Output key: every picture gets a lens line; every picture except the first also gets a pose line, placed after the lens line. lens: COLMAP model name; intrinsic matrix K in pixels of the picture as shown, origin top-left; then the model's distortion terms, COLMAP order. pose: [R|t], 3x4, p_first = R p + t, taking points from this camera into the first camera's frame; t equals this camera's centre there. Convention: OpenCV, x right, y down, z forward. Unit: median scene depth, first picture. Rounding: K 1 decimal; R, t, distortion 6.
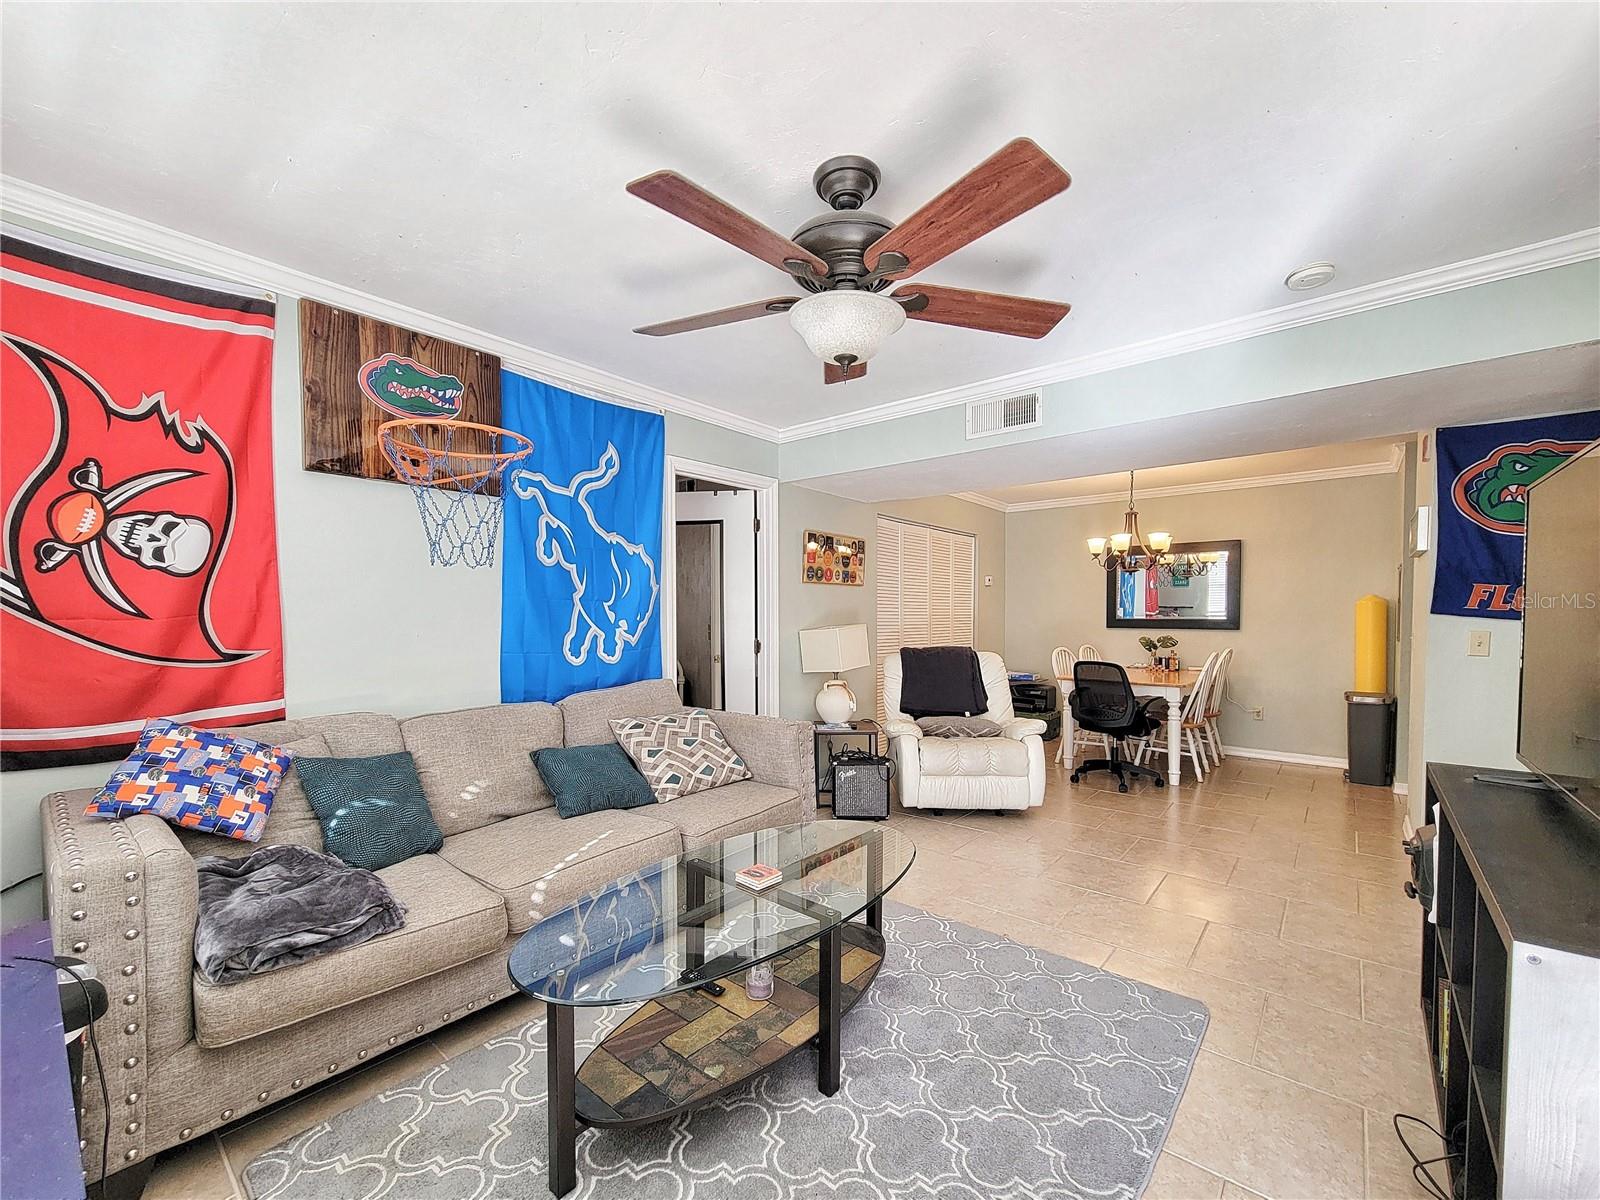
lens RADIAL K [[653.5, 0, 798.8], [0, 653.5, 633.0], [0, 0, 1]] dist [0.001867, 0.000466]
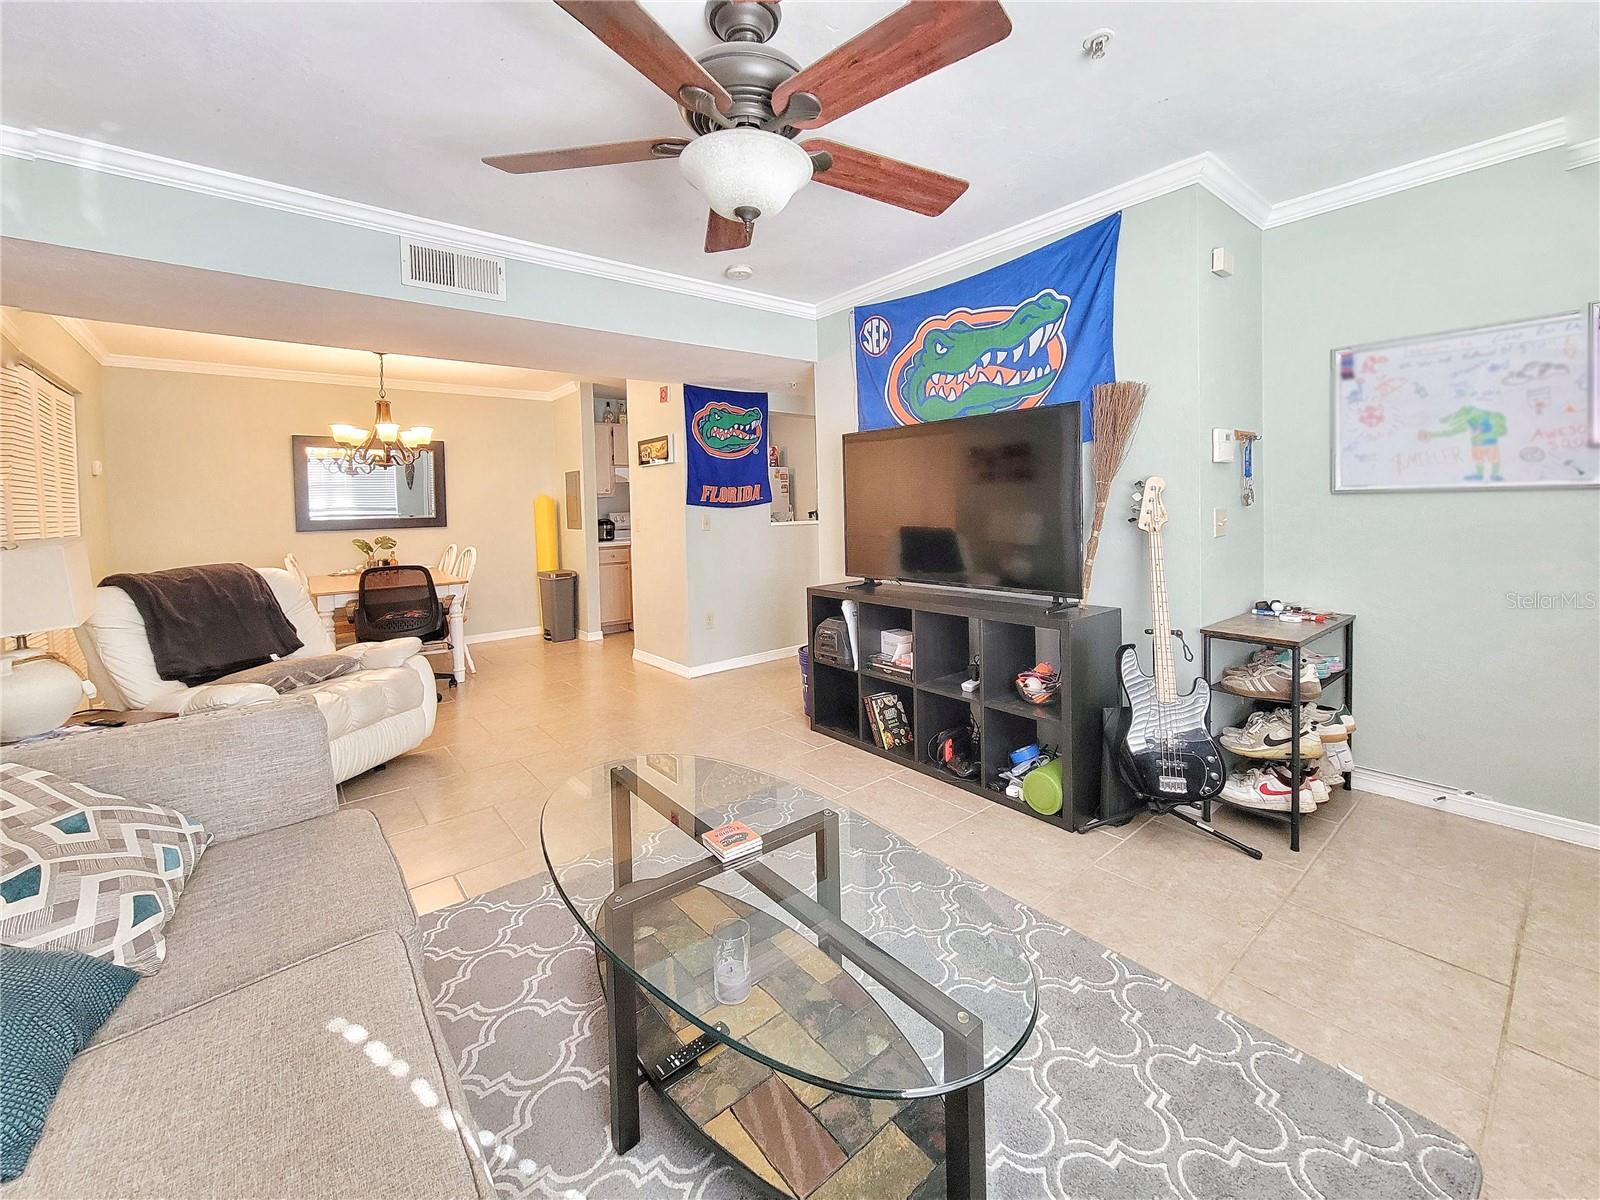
lens RADIAL K [[645.1, 0, 796.5], [0, 645.1, 517.0], [0, 0, 1]] dist [0.000404, 0.000130]
pose [[0.184536, -0.025059, 0.982506, -0.439021], [0.055879, 0.998325, 0.014968, -0.008113], [-0.981236, 0.052139, 0.185627, 0.448709]]
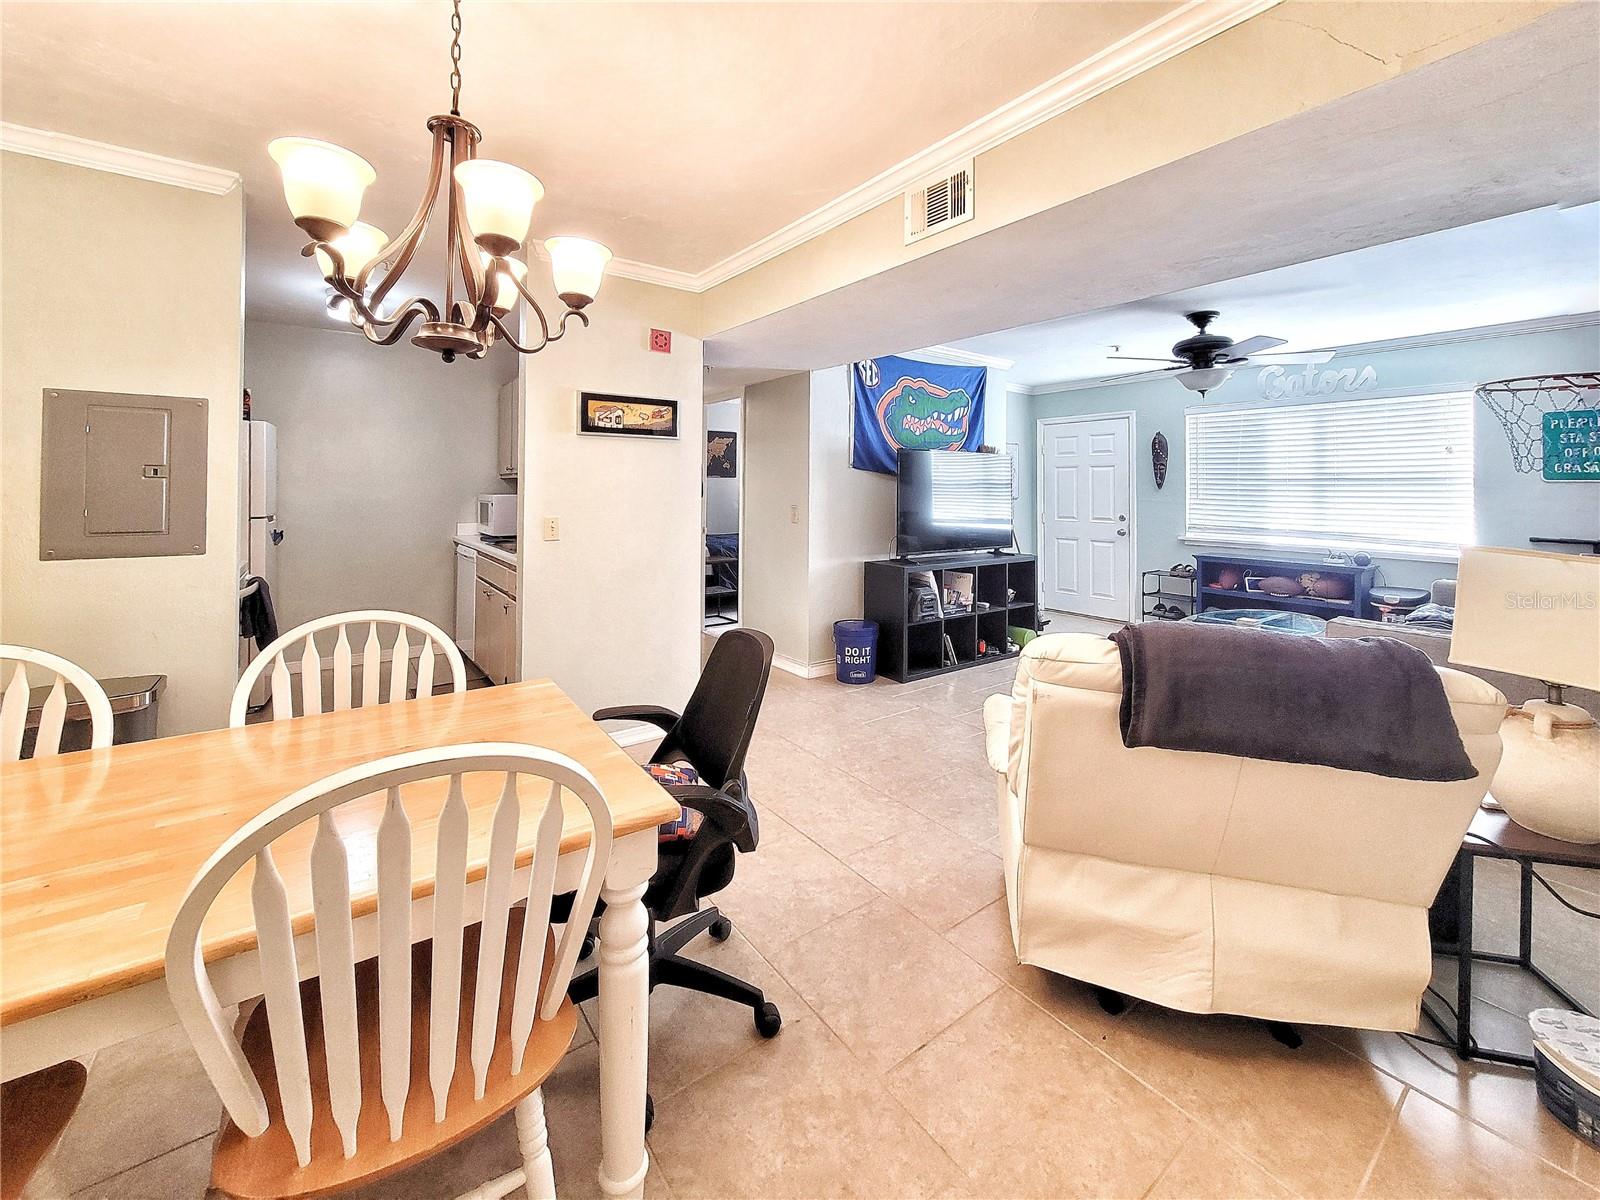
lens RADIAL K [[639.8, 0, 796.8], [0, 639.8, 477.2], [0, 0, 1]] dist [0.001753, 0.000193]
pose [[-0.969988, -0.002897, 0.243137, 0.508531], [-0.000511, 0.999951, 0.009874, -0.073679], [-0.243154, 0.009454, -0.969942, 1.970177]]
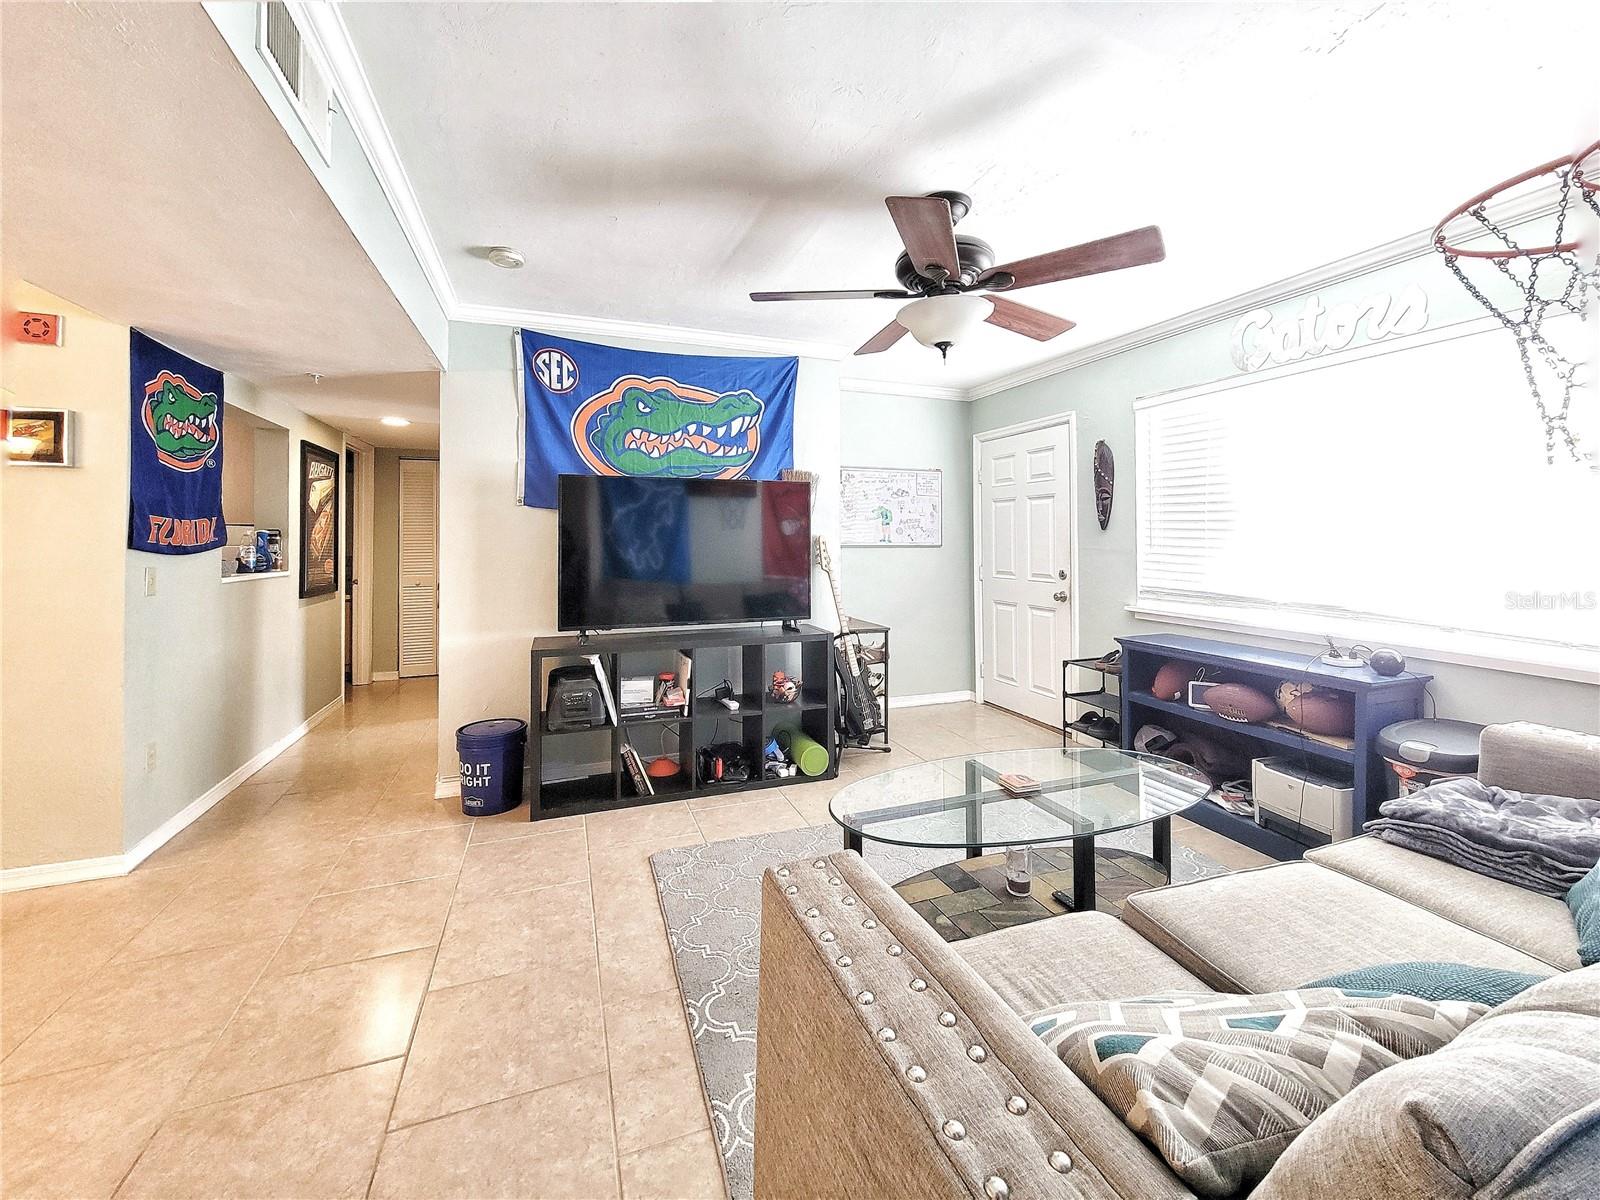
lens RADIAL K [[652.1, 0, 800.7], [0, 652.1, 527.2], [0, 0, 1]] dist [-0.000215, 0.003970]
pose [[-0.870973, 0.007683, 0.491270, -0.163546], [0.015823, 0.999798, 0.012416, -0.051459], [-0.491076, 0.018587, -0.870919, 1.241115]]
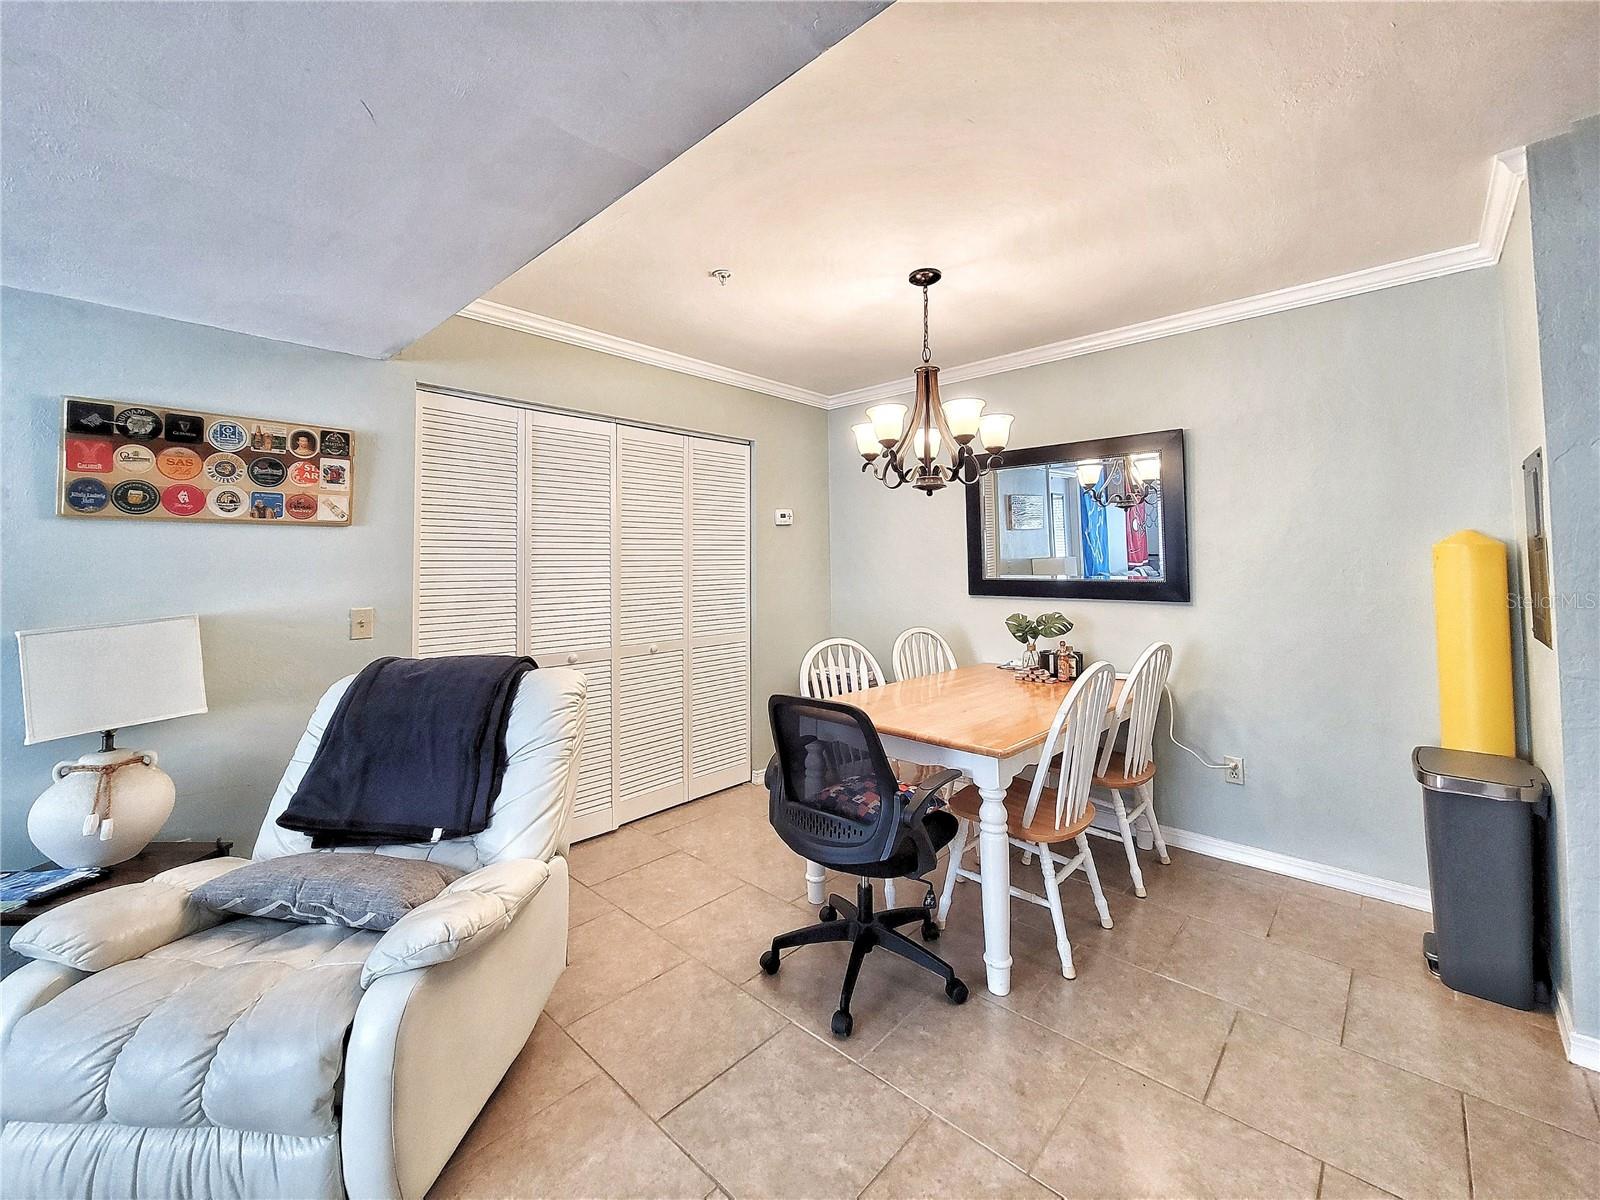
lens RADIAL K [[647.2, 0, 797.6], [0, 647.2, 537.6], [0, 0, 1]] dist [-0.001465, 0.000126]
pose [[0.998206, -0.013042, -0.058428, 0.713261], [0.009081, 0.997675, -0.067539, -0.042586], [0.059173, 0.066887, 0.996004, 0.848101]]
